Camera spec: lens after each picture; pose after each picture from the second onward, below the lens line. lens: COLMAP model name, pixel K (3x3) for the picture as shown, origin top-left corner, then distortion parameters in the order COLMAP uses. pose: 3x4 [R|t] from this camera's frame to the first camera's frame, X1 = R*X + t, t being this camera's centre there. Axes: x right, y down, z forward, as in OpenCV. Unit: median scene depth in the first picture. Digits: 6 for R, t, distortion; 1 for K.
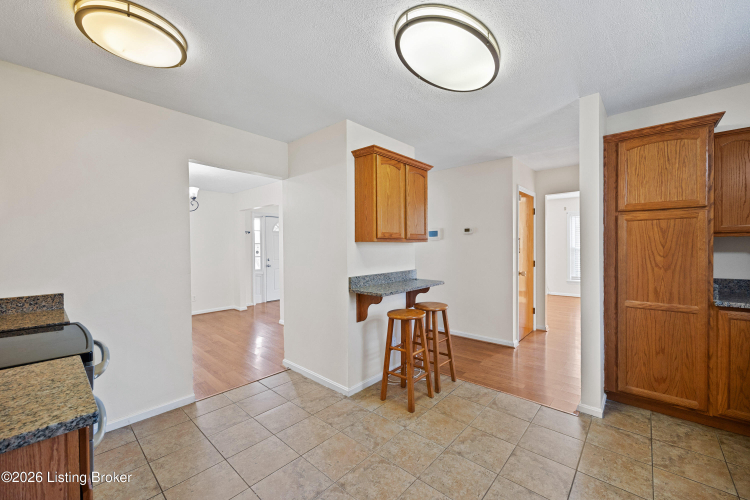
lens RADIAL K [[291.1, 0, 370.3], [0, 291.1, 249.6], [0, 0, 1]] dist [-0.001605, 0.000345]
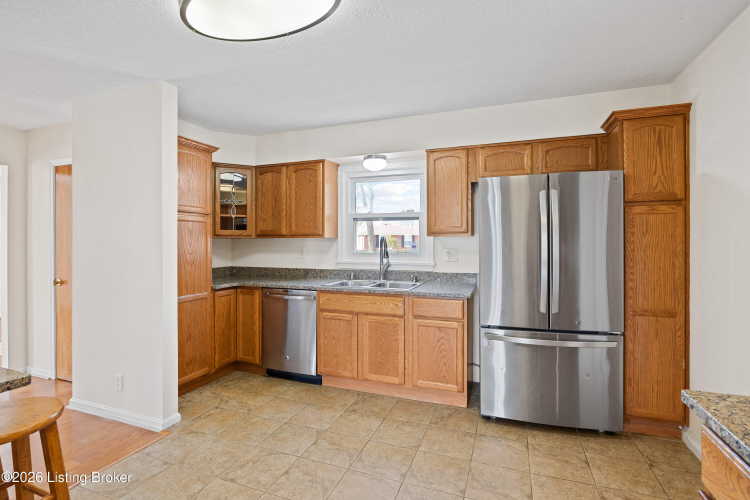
lens RADIAL K [[367.0, 0, 371.7], [0, 367.0, 245.6], [0, 0, 1]] dist [-0.006247, -0.000961]
pose [[-0.372038, 0.002706, 0.928214, -0.669915], [0.014597, 0.999889, 0.002936, -0.003440], [-0.928103, 0.014642, -0.372036, 0.974962]]
